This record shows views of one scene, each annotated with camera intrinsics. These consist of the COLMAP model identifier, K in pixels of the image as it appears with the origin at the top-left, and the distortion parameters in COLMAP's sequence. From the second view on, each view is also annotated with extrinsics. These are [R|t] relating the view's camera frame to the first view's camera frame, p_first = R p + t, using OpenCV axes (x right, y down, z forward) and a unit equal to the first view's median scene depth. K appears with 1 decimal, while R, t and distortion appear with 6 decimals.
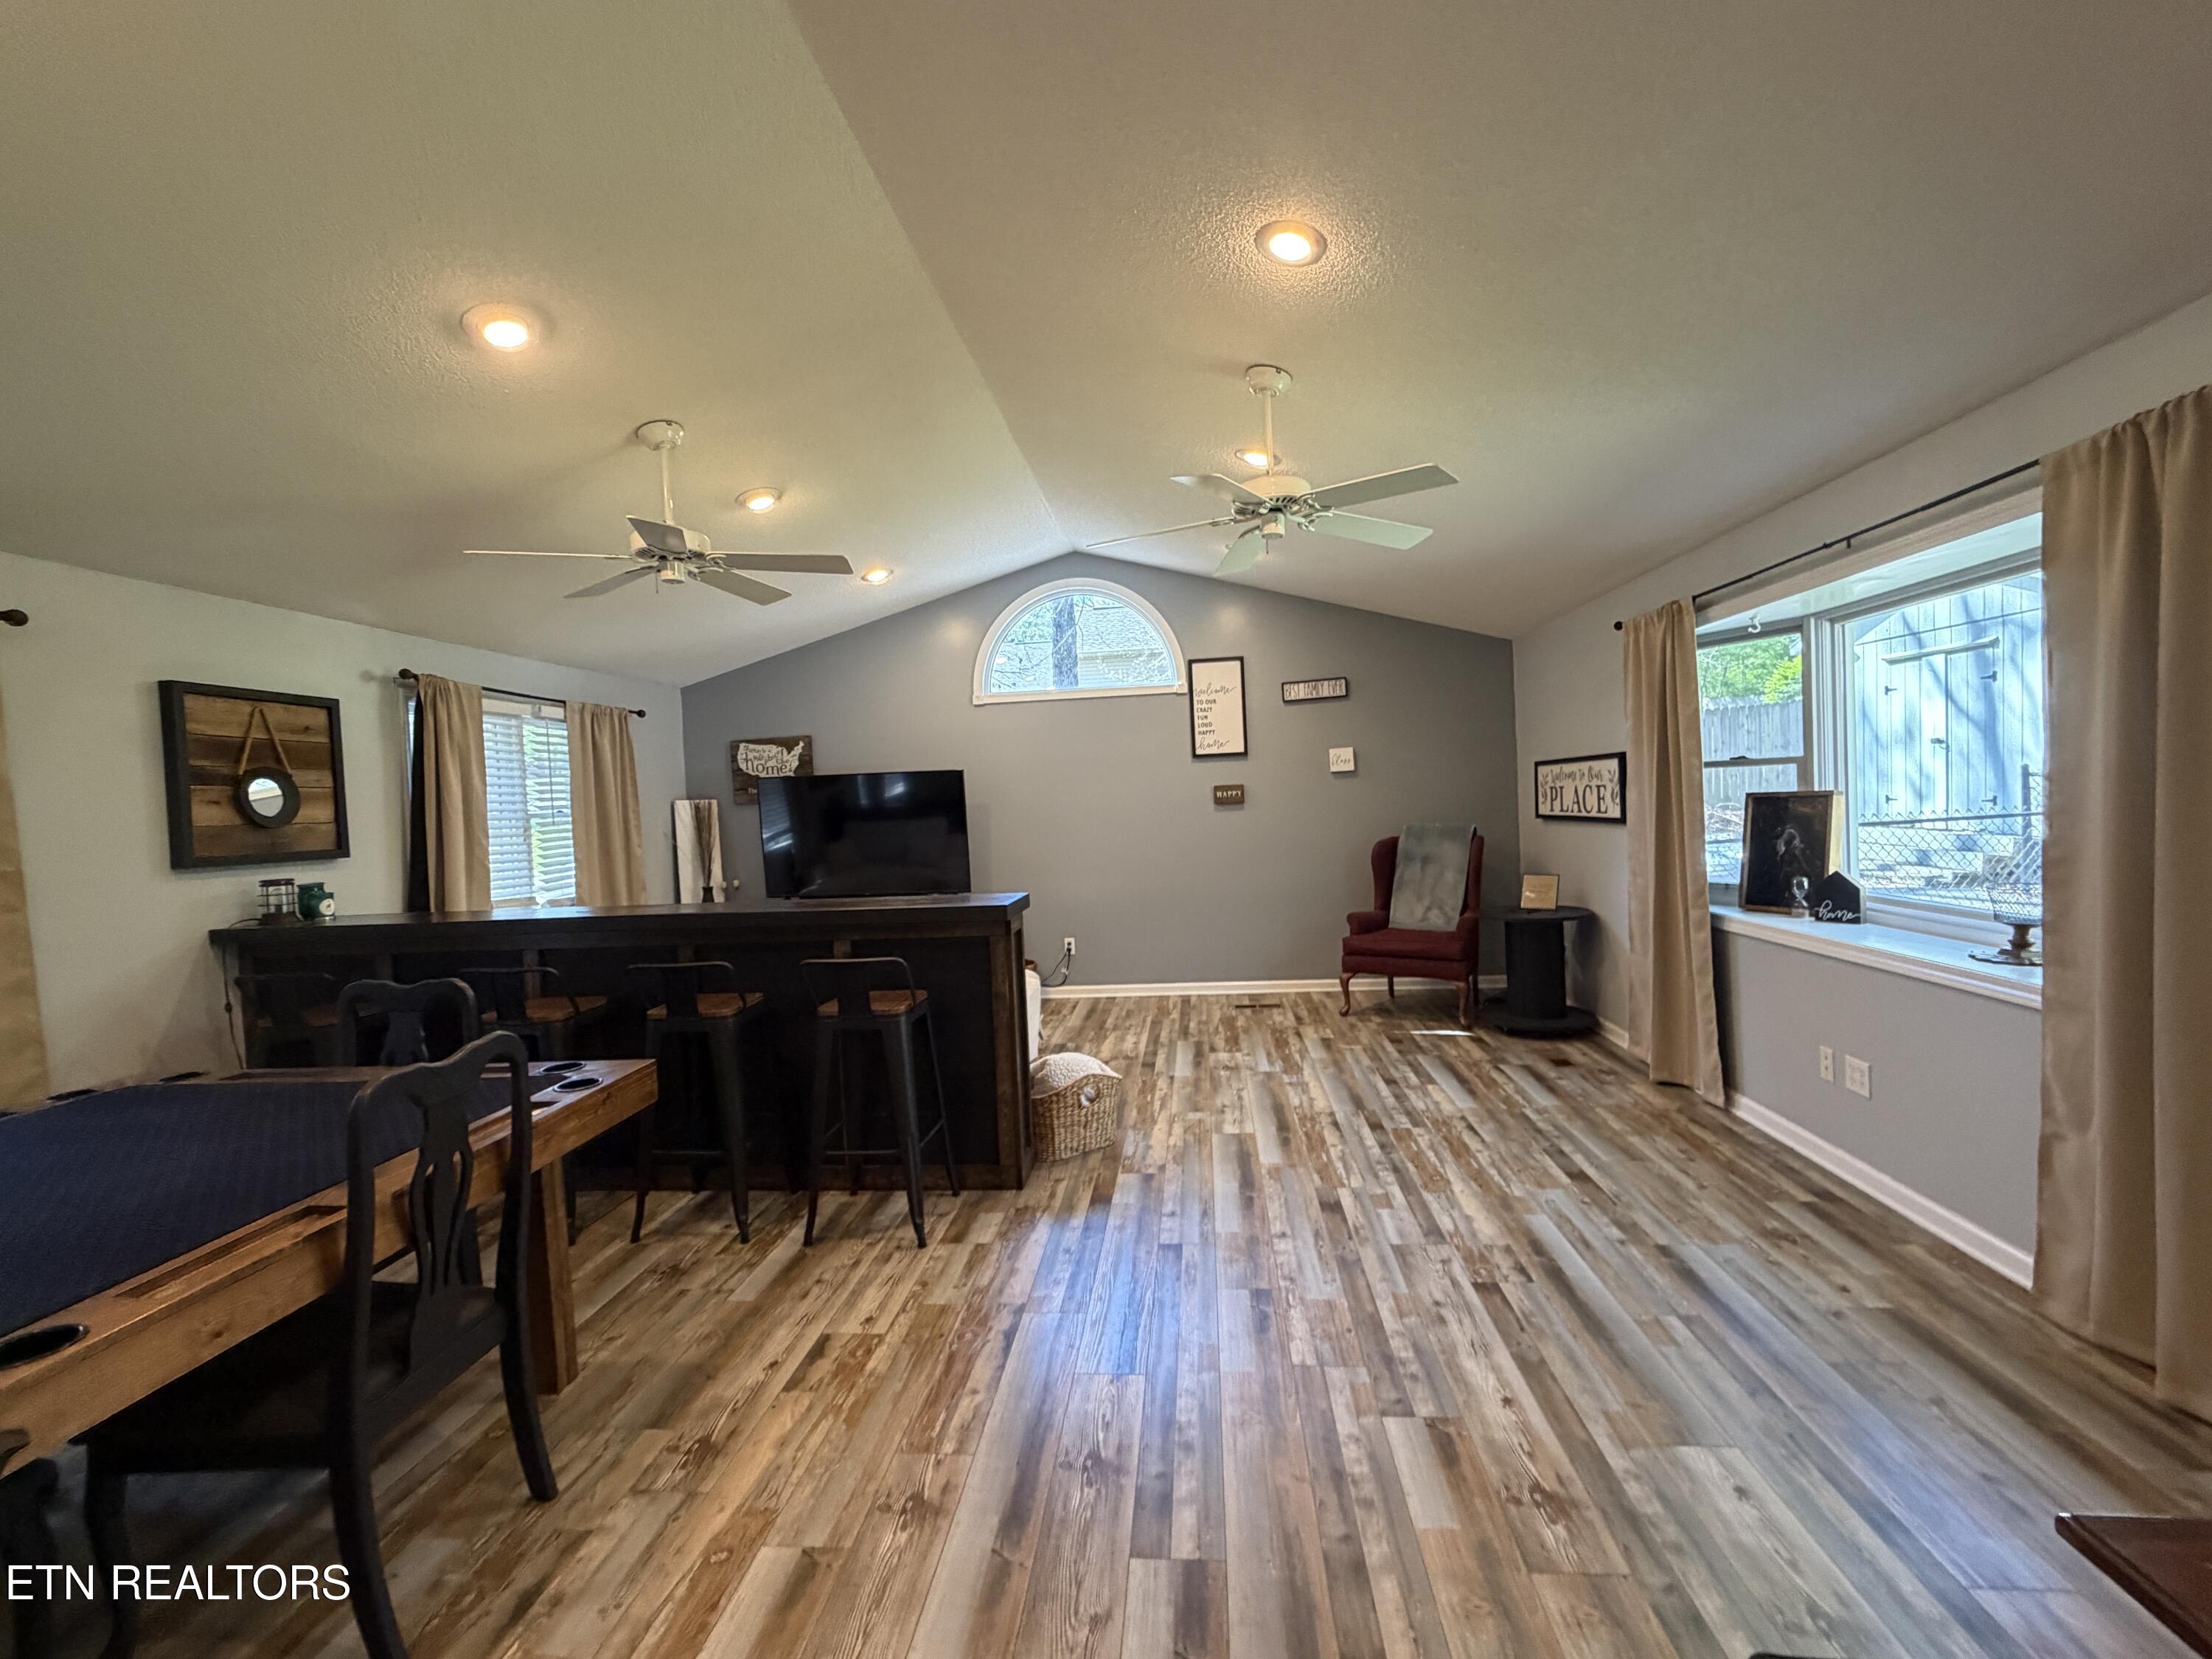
lens RADIAL K [[926.3, 0, 1086.5], [0, 926.3, 820.7], [0, 0, 1]] dist [-0.002249, 0.000823]
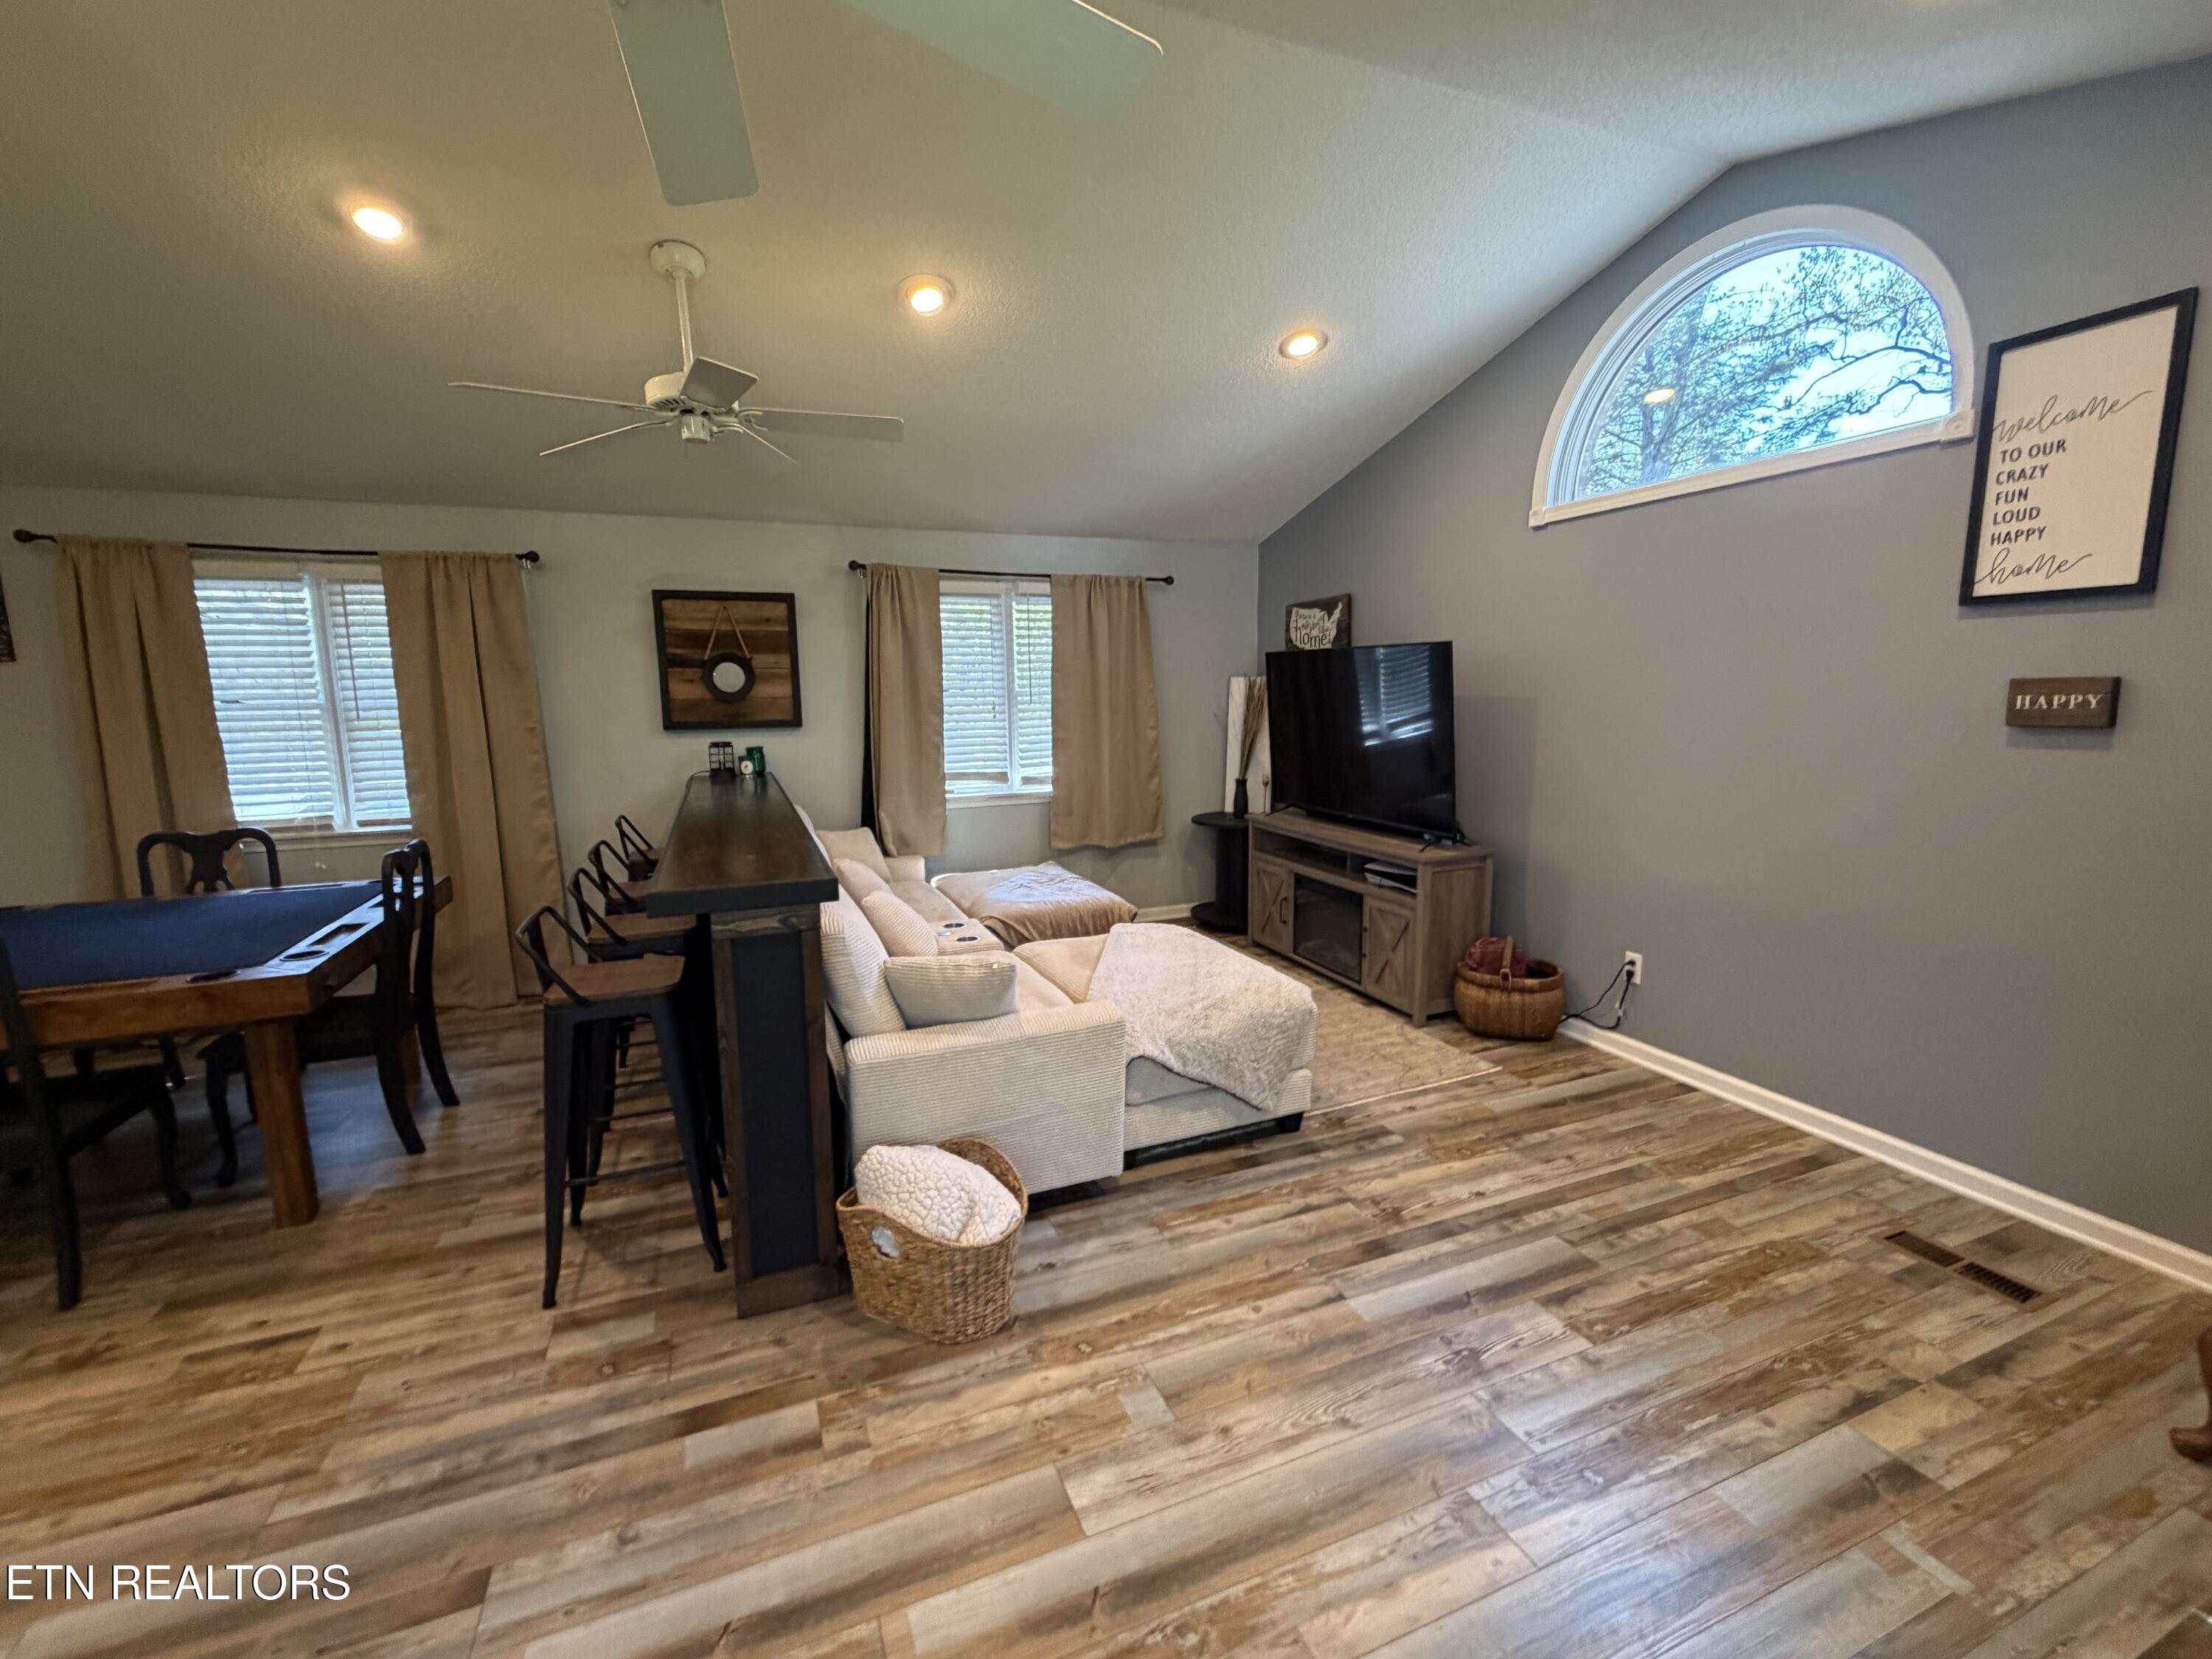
lens RADIAL K [[926.3, 0, 1105.5], [0, 926.3, 818.5], [0, 0, 1]] dist [-0.002249, 0.000823]
pose [[0.488898, 0.157012, -0.858094, 0.520176], [-0.026203, 0.985868, 0.165463, -0.060237], [0.871947, -0.058410, 0.486103, 0.858955]]
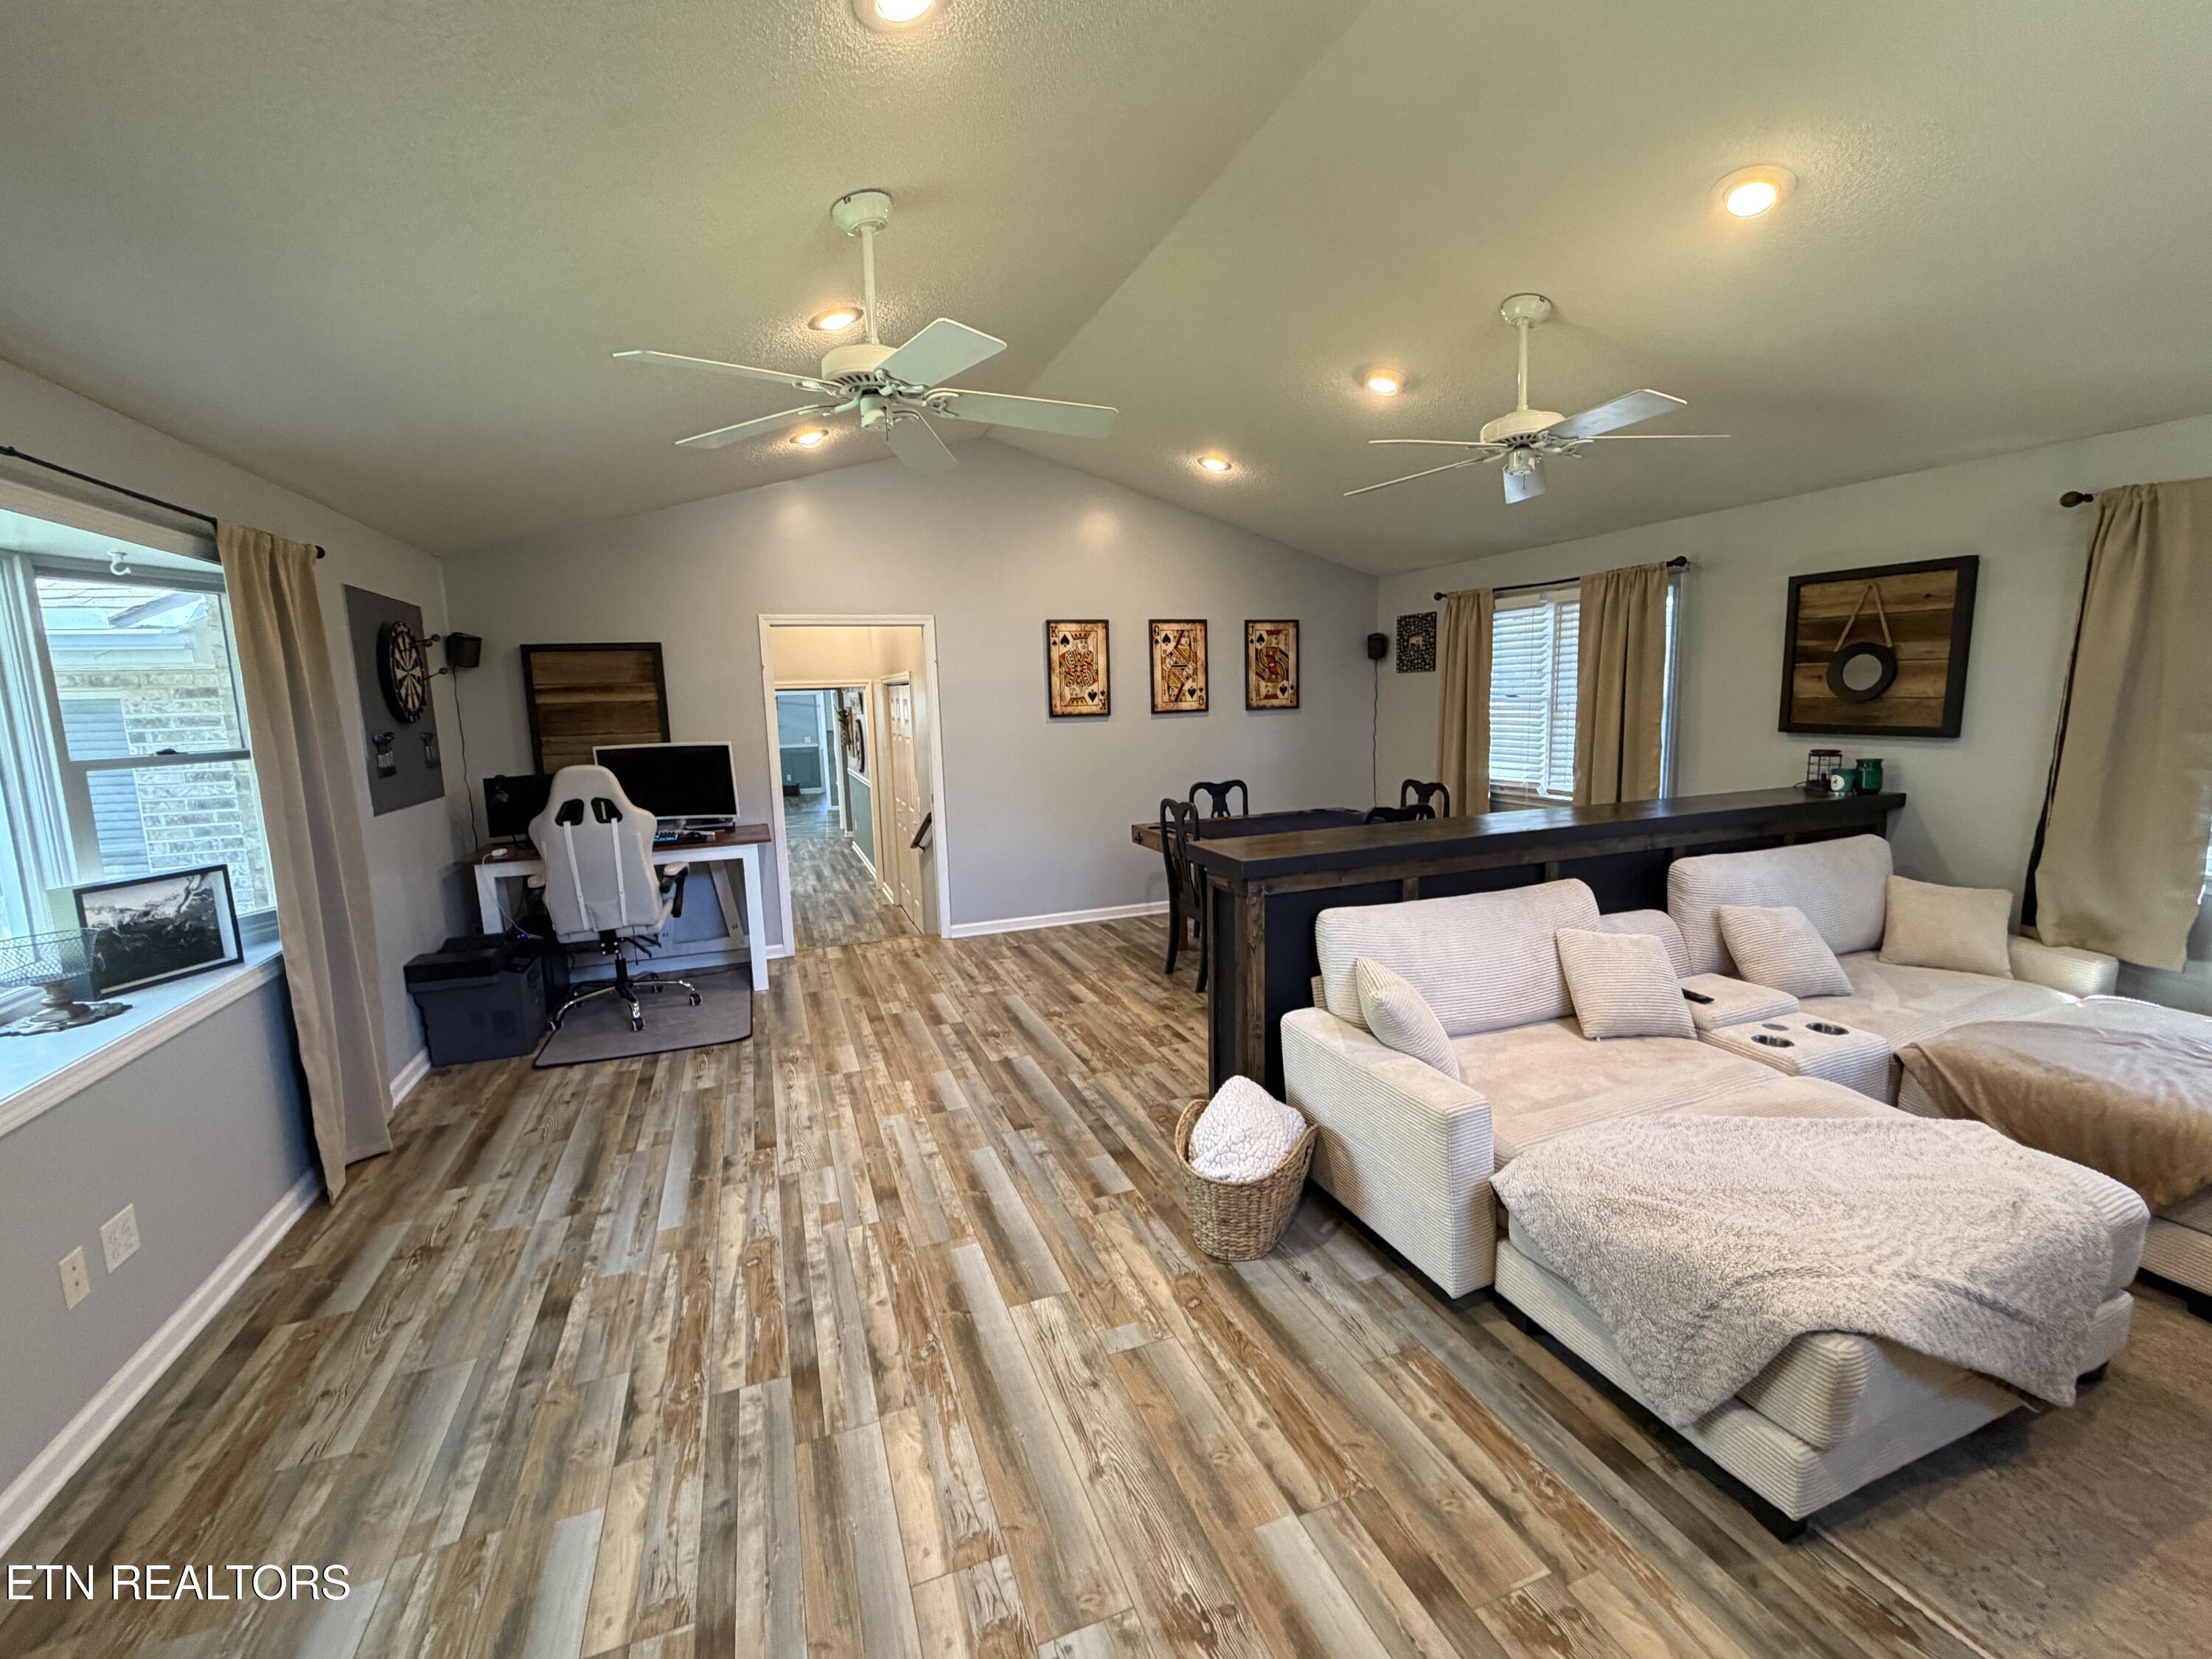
lens RADIAL K [[926.3, 0, 1127.5], [0, 926.3, 843.4], [0, 0, 1]] dist [-0.002249, 0.000823]
pose [[-0.872105, 0.144463, -0.467508, 0.374788], [0.054181, 0.978060, 0.201156, -0.095691], [0.486310, 0.150099, -0.860798, 1.601015]]
